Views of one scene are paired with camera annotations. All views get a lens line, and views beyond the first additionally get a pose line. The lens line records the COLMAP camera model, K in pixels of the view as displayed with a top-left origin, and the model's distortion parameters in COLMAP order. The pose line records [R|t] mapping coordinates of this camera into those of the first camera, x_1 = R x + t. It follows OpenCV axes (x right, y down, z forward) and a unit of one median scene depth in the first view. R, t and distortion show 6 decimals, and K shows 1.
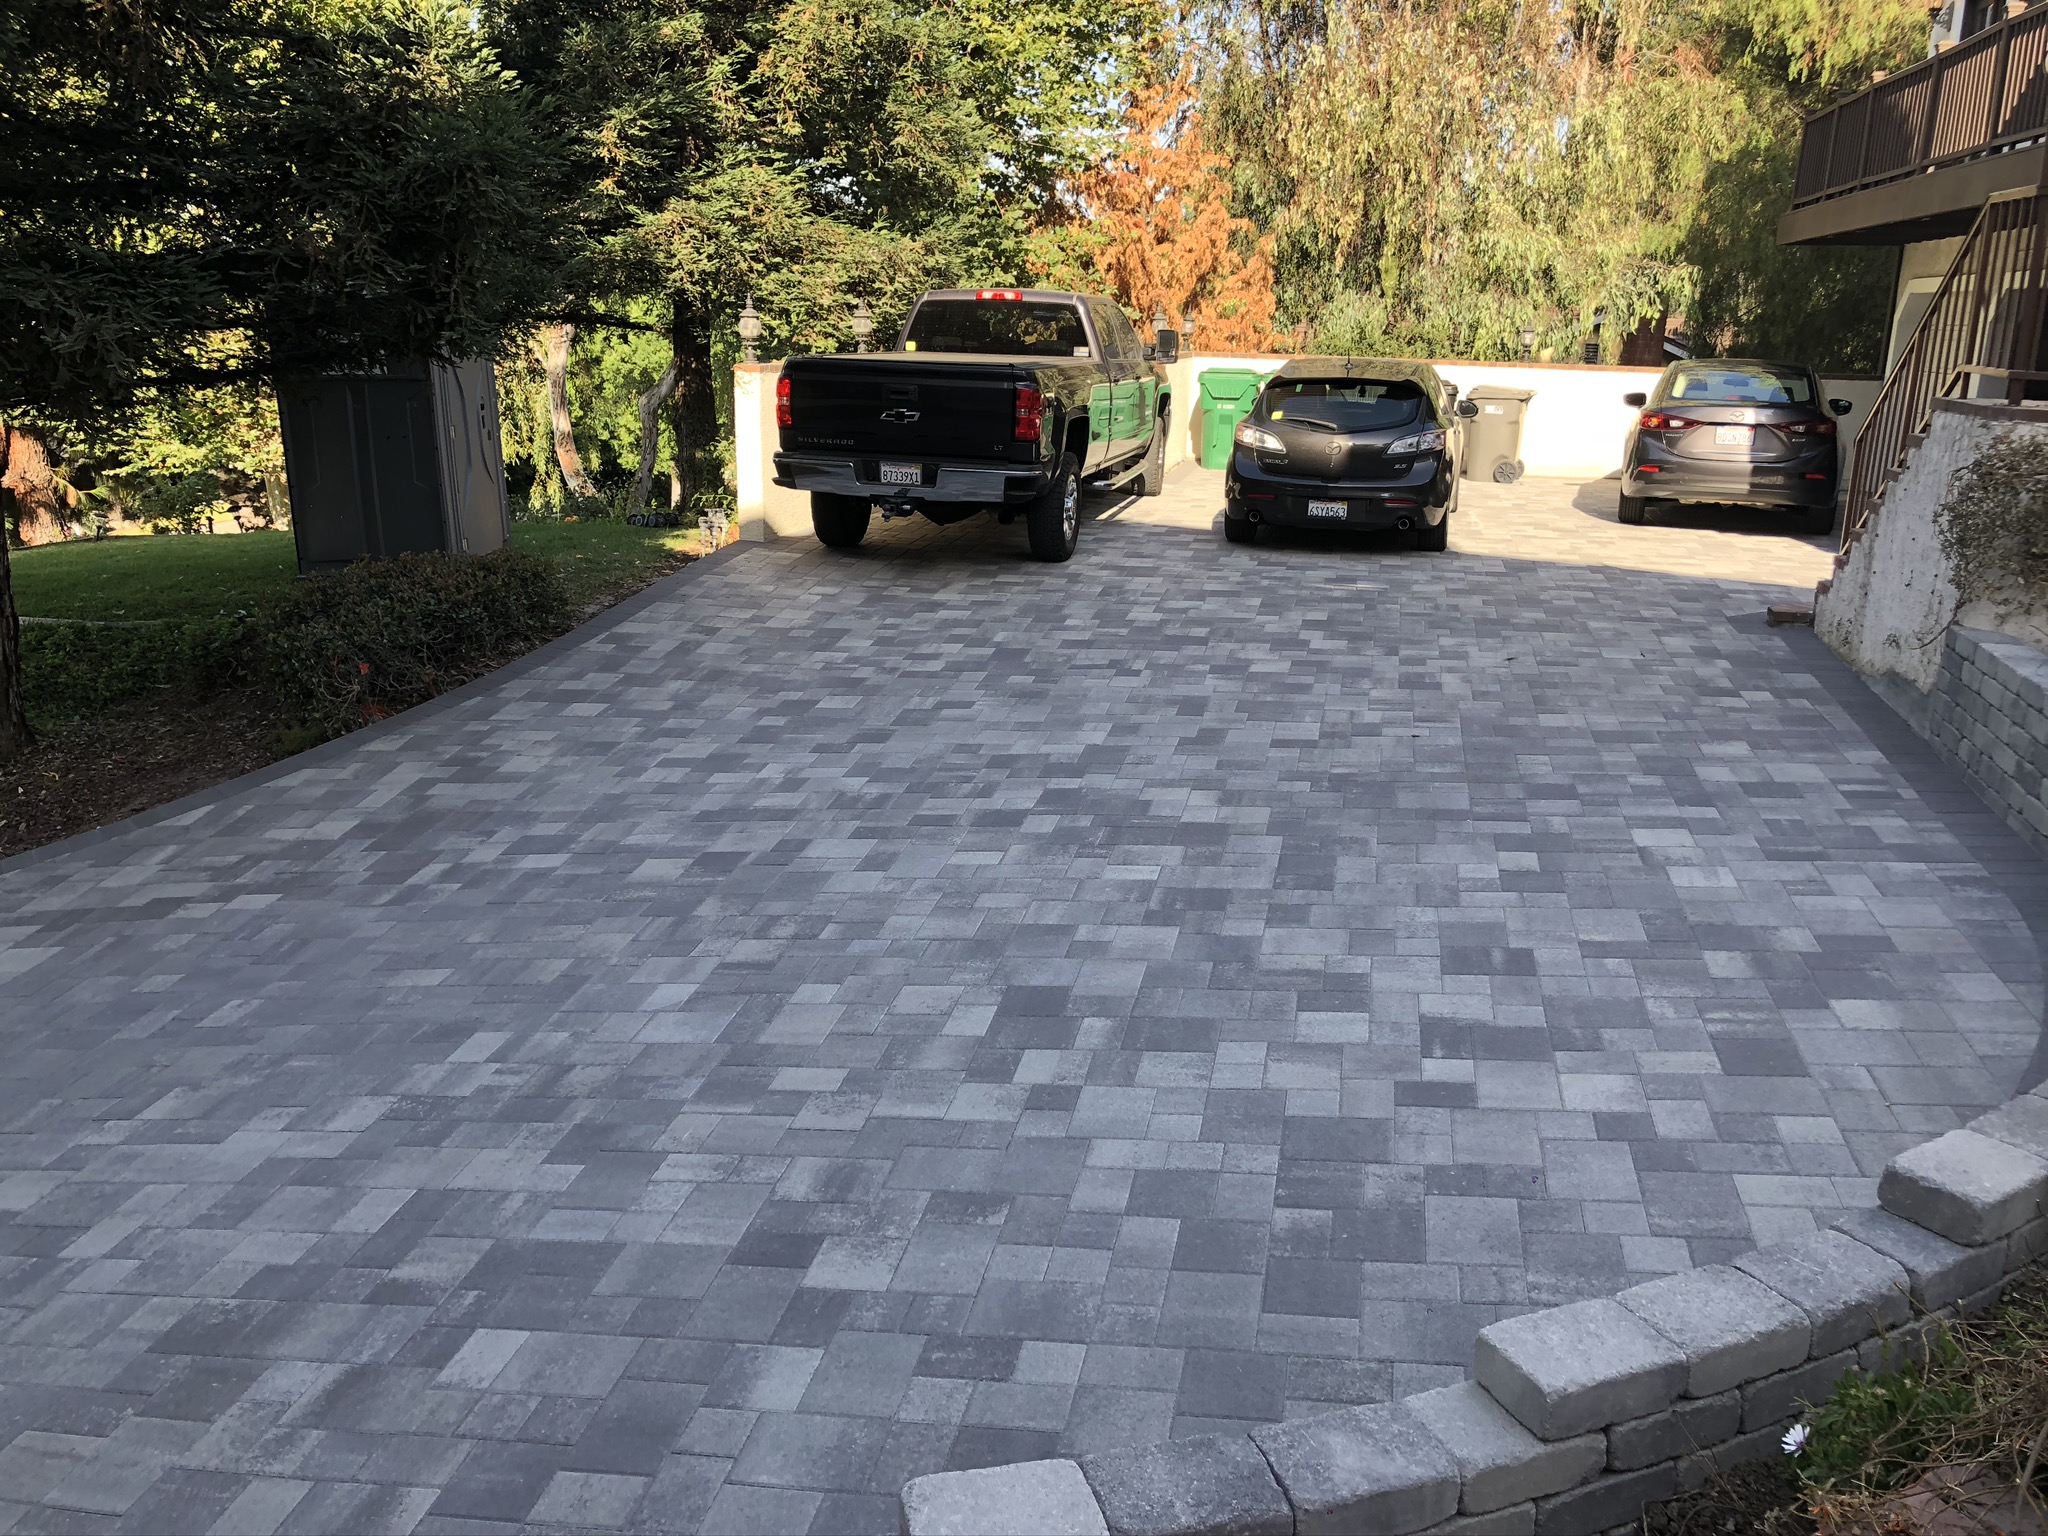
lens RADIAL K [[1631.5, 0, 1024.0], [0, 1631.5, 768.0], [0, 0, 1]] dist [0.010198, -0.002022]
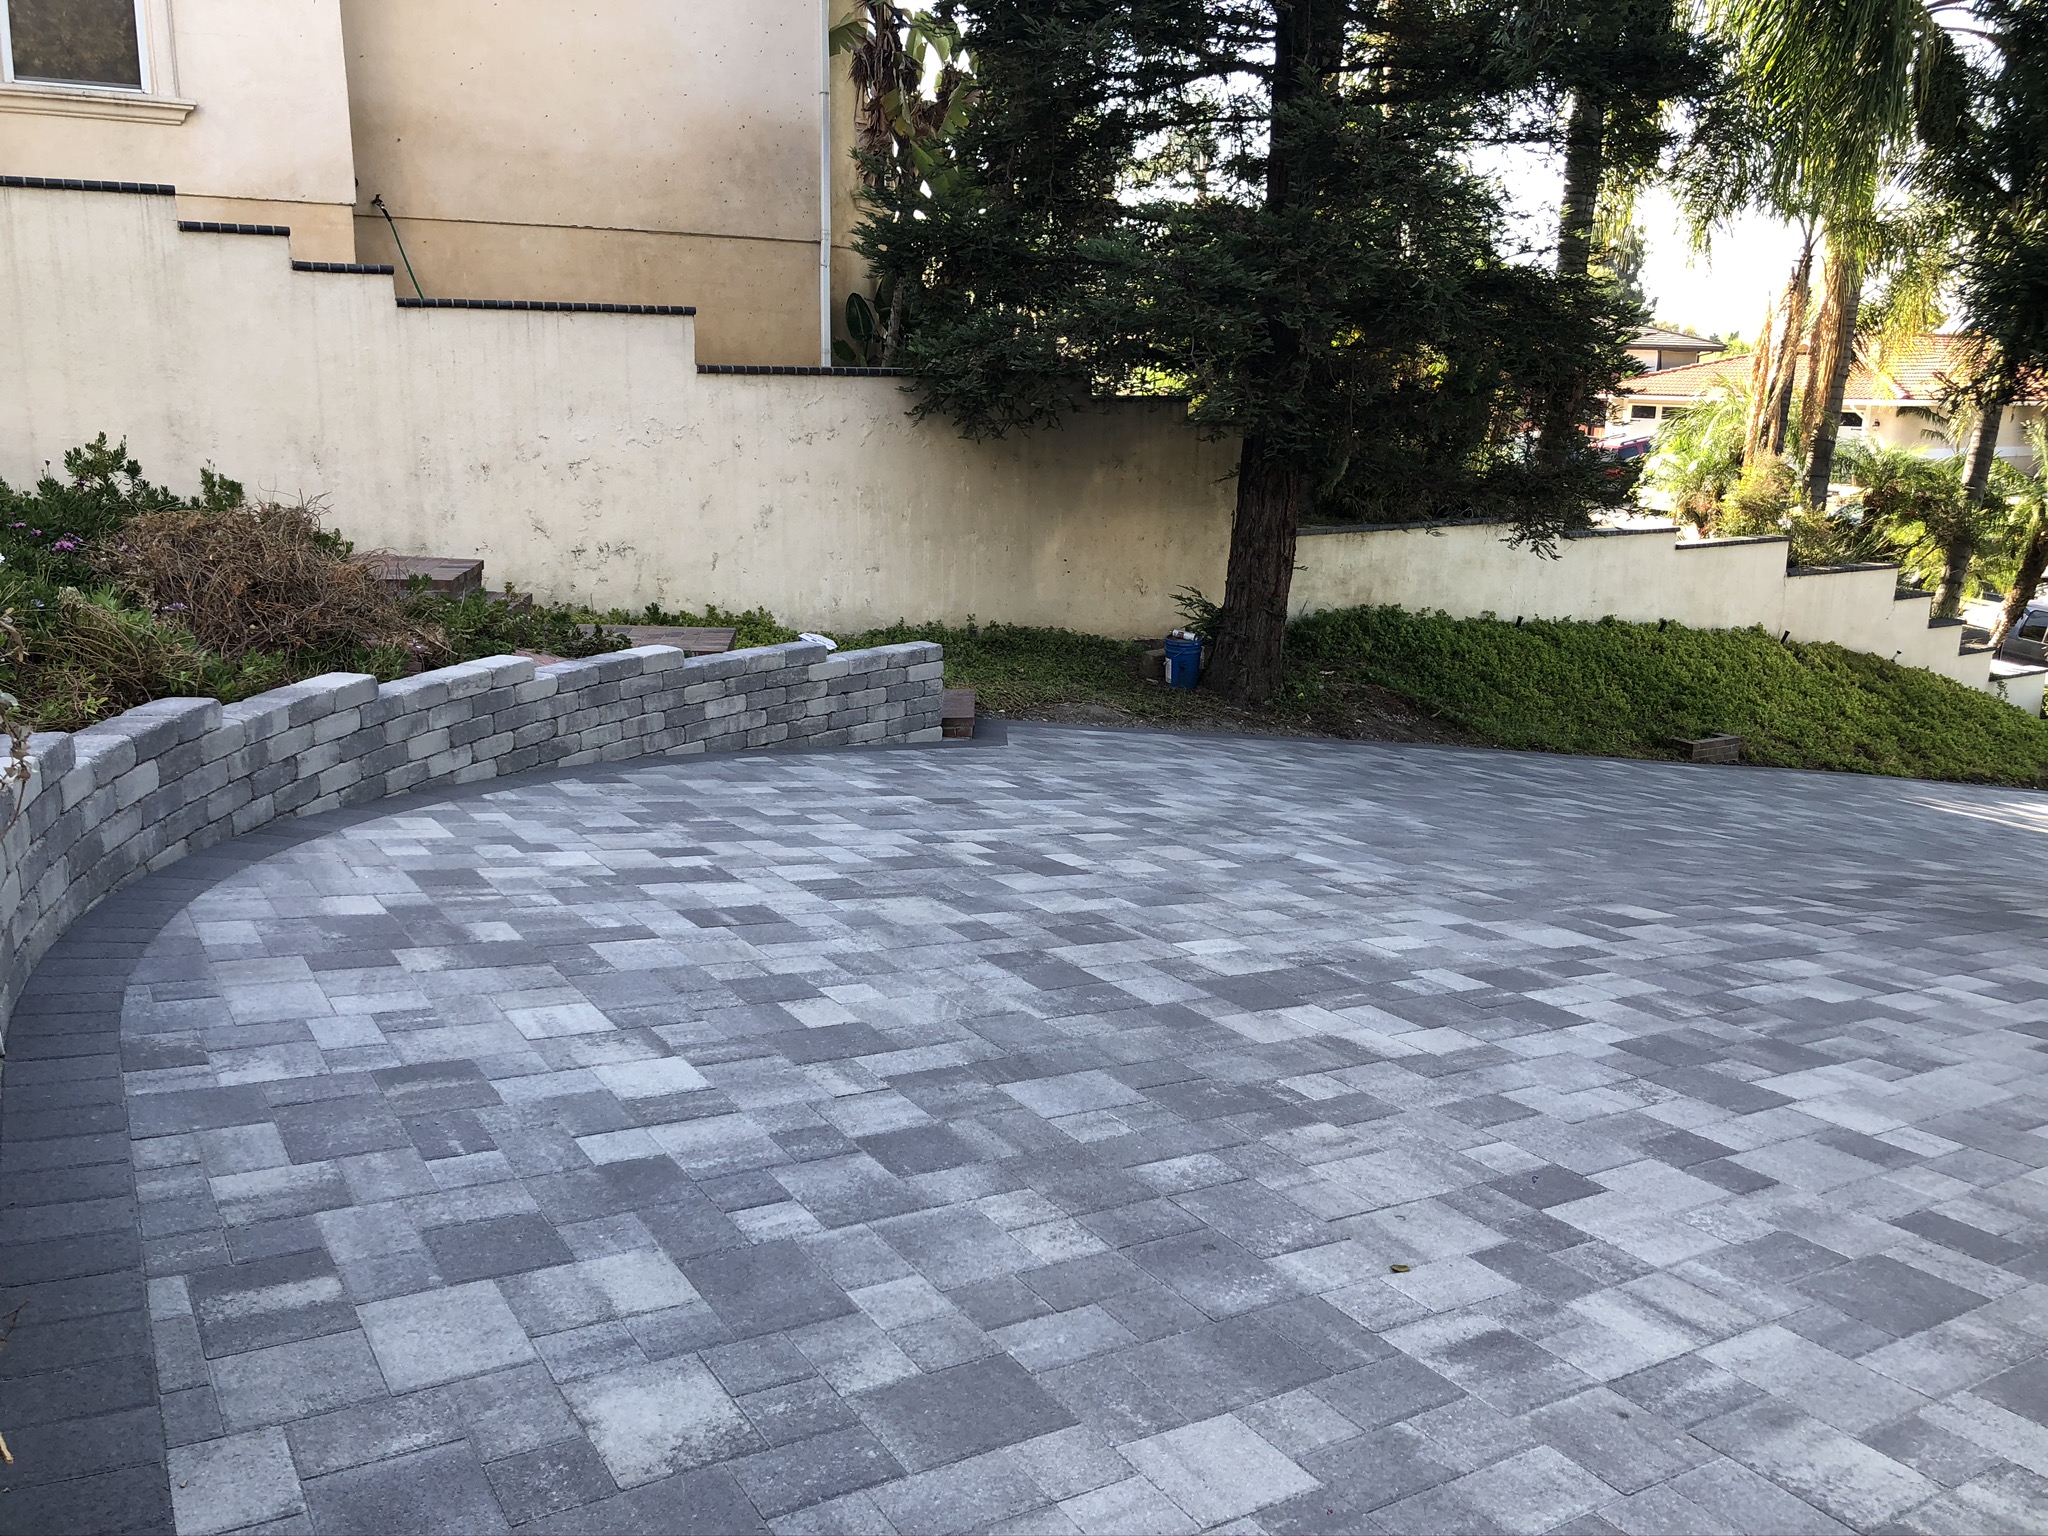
lens RADIAL K [[1631.5, 0, 1024.0], [0, 1631.5, 768.0], [0, 0, 1]] dist [0.010198, -0.002022]
pose [[-0.705732, 0.123491, -0.697633, 0.544441], [-0.229489, 0.891756, 0.390007, -0.248246], [0.670281, 0.435339, -0.601002, 1.098264]]
